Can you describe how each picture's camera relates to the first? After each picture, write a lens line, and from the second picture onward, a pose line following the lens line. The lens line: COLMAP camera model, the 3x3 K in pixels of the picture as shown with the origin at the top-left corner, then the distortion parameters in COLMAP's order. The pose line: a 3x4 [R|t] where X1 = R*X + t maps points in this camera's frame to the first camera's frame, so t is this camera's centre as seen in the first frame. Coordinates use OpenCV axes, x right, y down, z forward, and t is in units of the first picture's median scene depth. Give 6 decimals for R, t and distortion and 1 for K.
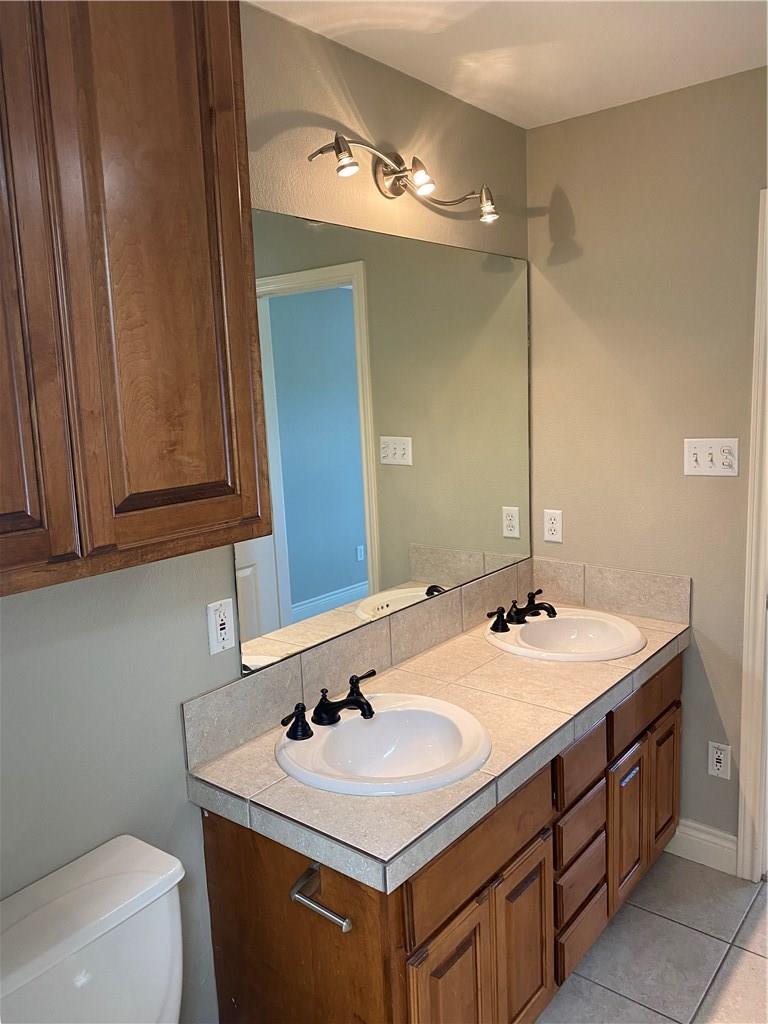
lens RADIAL K [[777.3, 0, 378.1], [0, 777.3, 510.1], [0, 0, 1]] dist [0.043342, -0.052012]
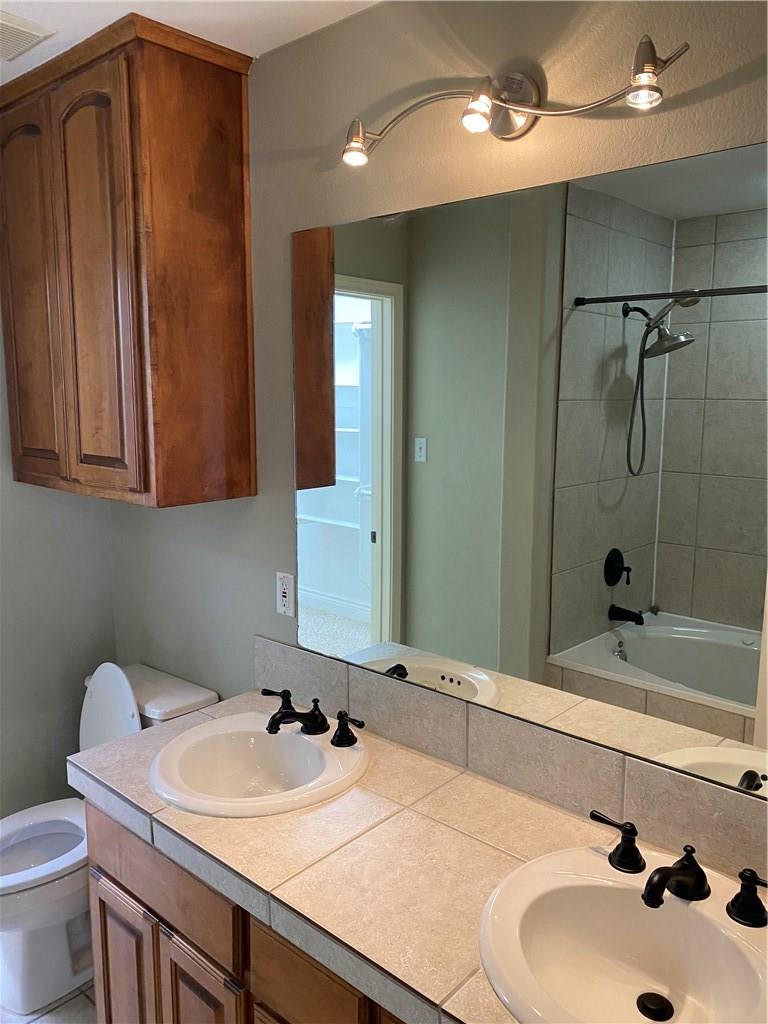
lens RADIAL K [[777.3, 0, 378.1], [0, 777.3, 507.8], [0, 0, 1]] dist [0.043342, -0.052012]
pose [[-0.042589, 0.196907, -0.979497, 0.879019], [-0.160361, 0.966328, 0.201232, -0.227634], [0.986139, 0.165643, -0.009579, 1.068357]]
